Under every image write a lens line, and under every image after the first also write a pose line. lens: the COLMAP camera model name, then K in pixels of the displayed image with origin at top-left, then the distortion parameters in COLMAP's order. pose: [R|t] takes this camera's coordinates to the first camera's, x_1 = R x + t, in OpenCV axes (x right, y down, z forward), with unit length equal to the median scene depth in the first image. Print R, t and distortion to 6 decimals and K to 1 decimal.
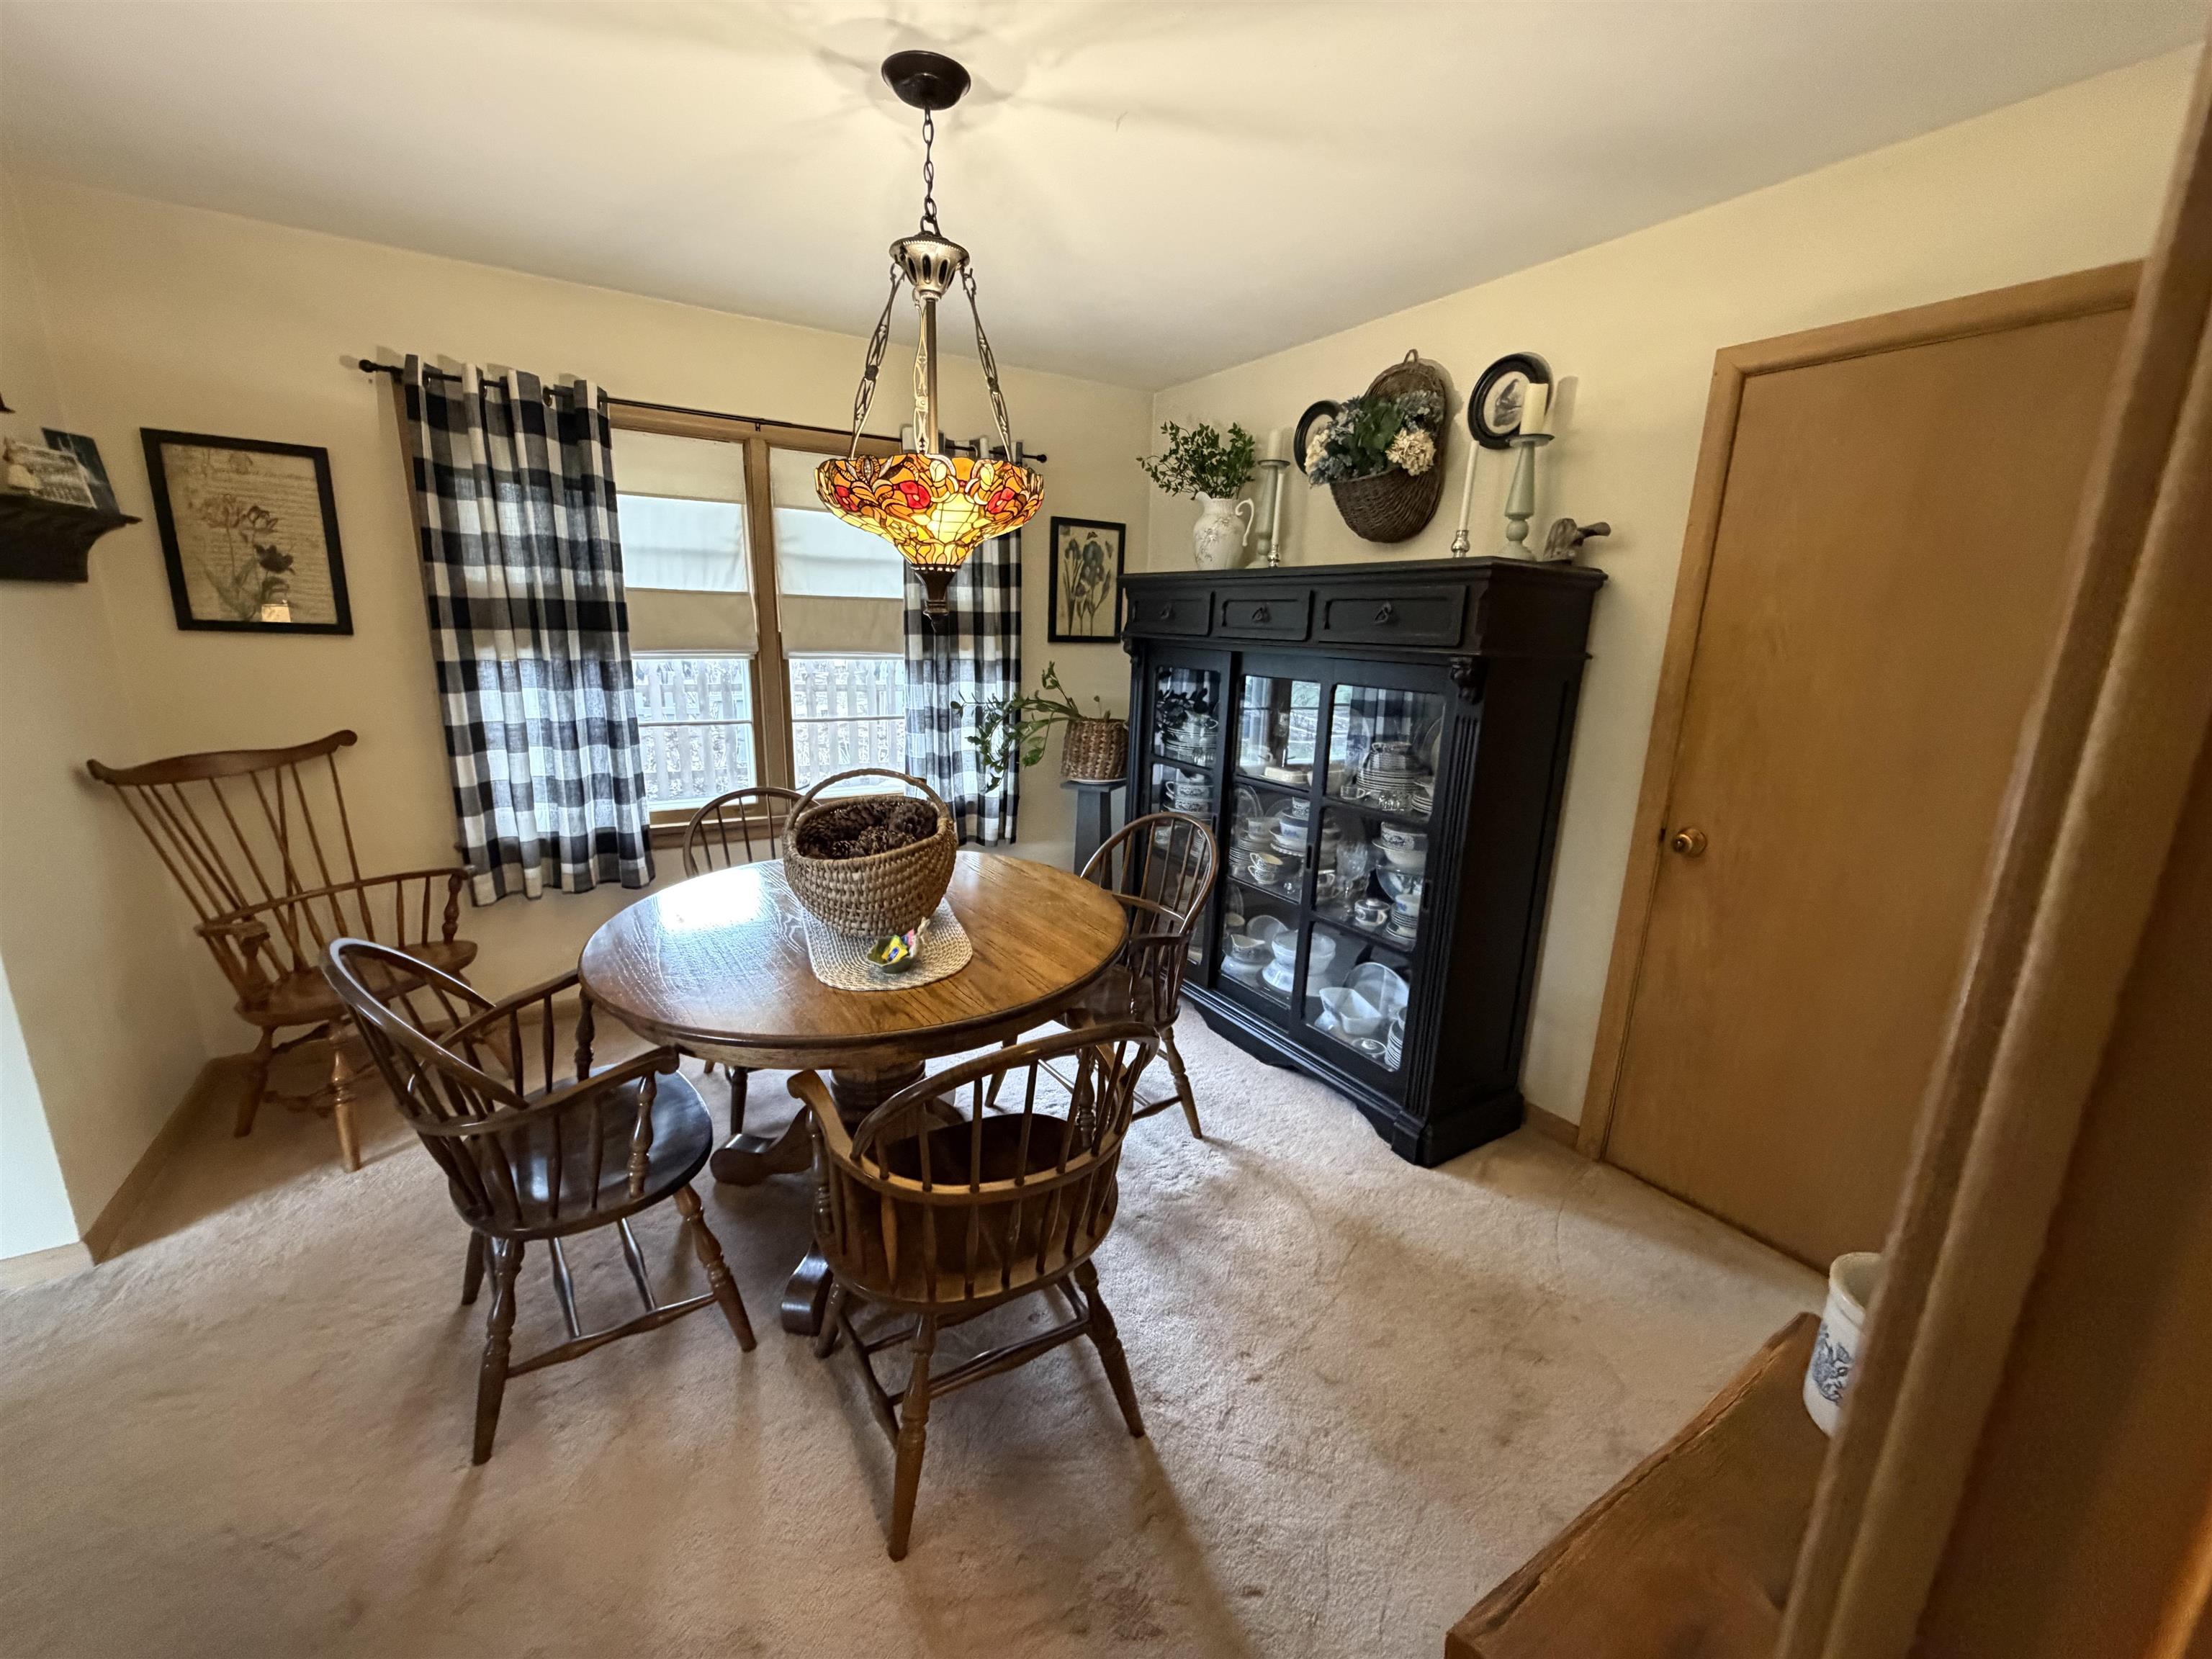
lens RADIAL K [[877.7, 0, 1087.1], [0, 877.7, 829.8], [0, 0, 1]] dist [0.002004, -0.000418]
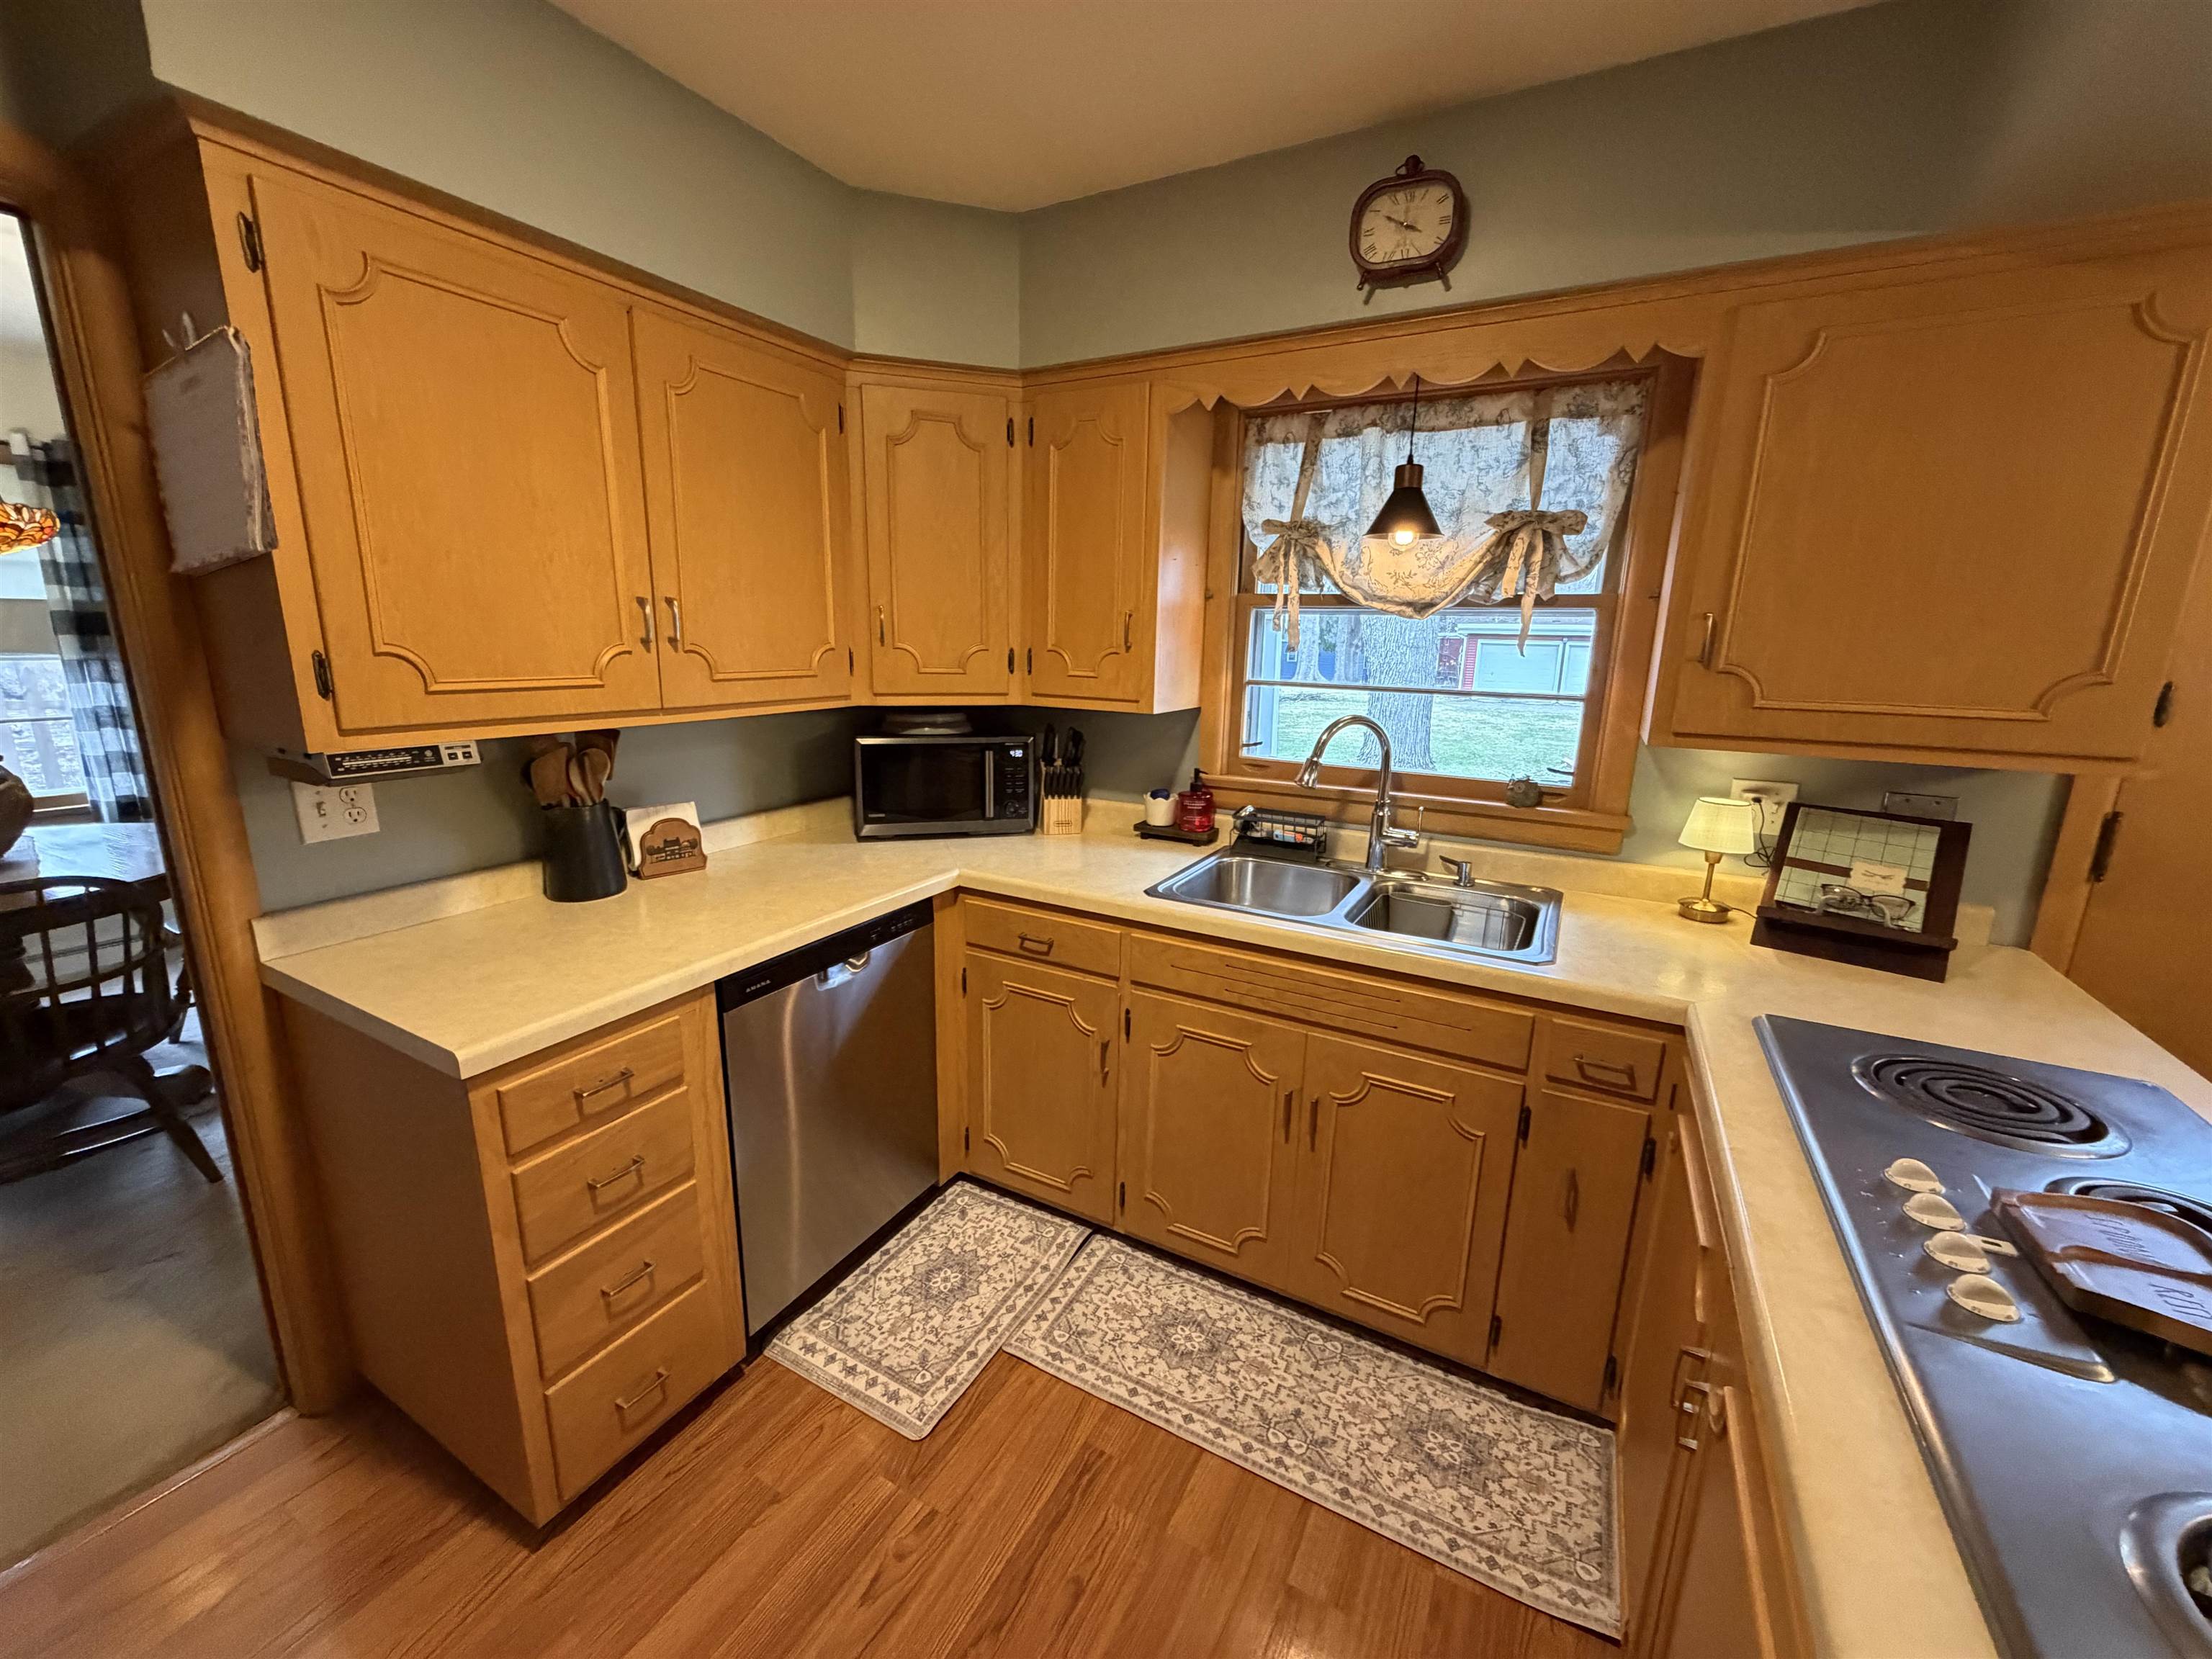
lens RADIAL K [[877.7, 0, 1099.0], [0, 877.7, 830.3], [0, 0, 1]] dist [0.002004, -0.000418]
pose [[0.870922, -0.117305, 0.477215, 0.462302], [0.115553, 0.992748, 0.033142, 0.149083], [-0.477642, 0.026280, 0.878161, -0.645220]]
